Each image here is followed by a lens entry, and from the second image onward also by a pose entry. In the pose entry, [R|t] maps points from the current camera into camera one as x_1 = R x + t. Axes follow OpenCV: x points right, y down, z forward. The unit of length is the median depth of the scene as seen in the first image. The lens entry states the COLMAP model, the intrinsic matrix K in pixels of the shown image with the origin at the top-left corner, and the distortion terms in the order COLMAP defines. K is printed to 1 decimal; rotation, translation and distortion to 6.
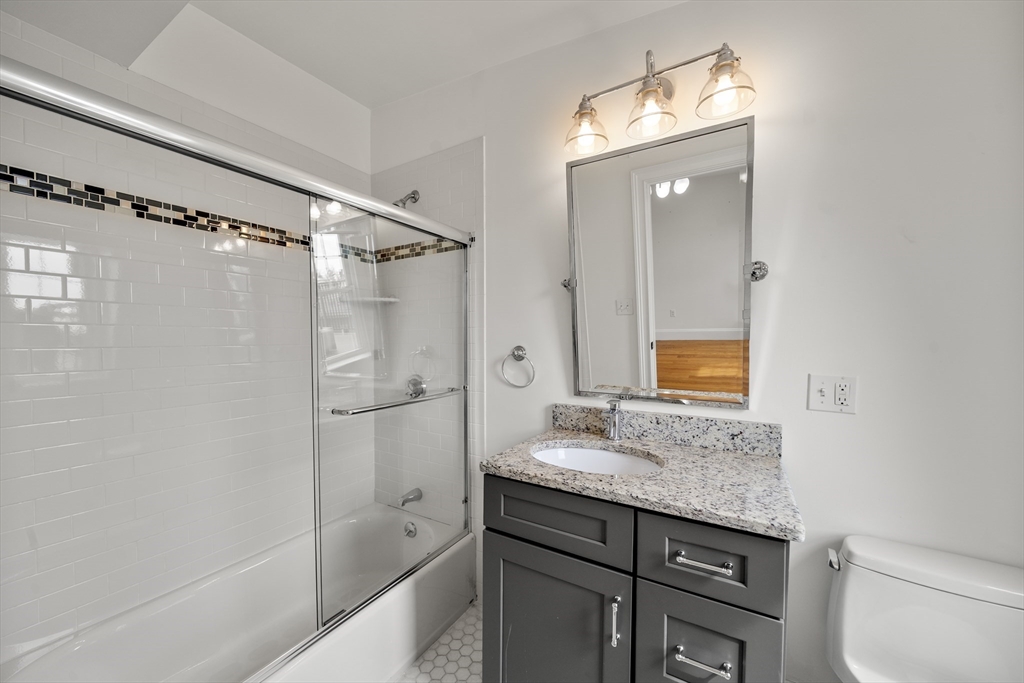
lens RADIAL K [[378.4, 0, 506.9], [0, 378.4, 344.8], [0, 0, 1]] dist [-0.000400, 0.000021]
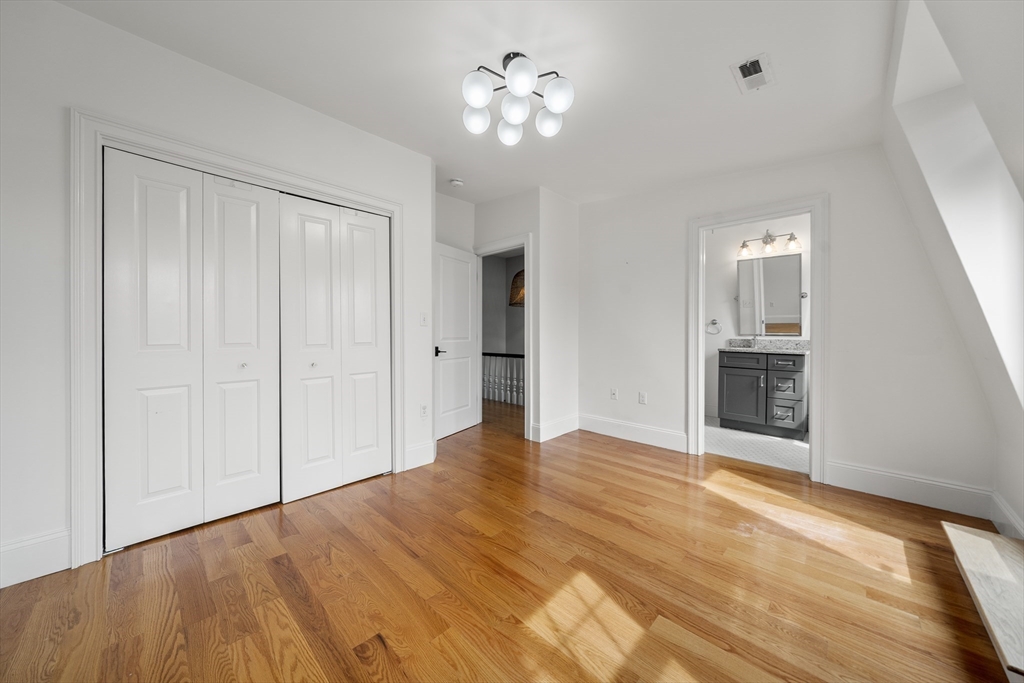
lens RADIAL K [[357.6, 0, 511.4], [0, 357.6, 330.9], [0, 0, 1]] dist [-0.000162, 0.000002]
pose [[0.977908, -0.002791, -0.209017, -1.298063], [0.000438, 0.999936, -0.011306, 0.169481], [0.209035, 0.010965, 0.977847, -2.816460]]
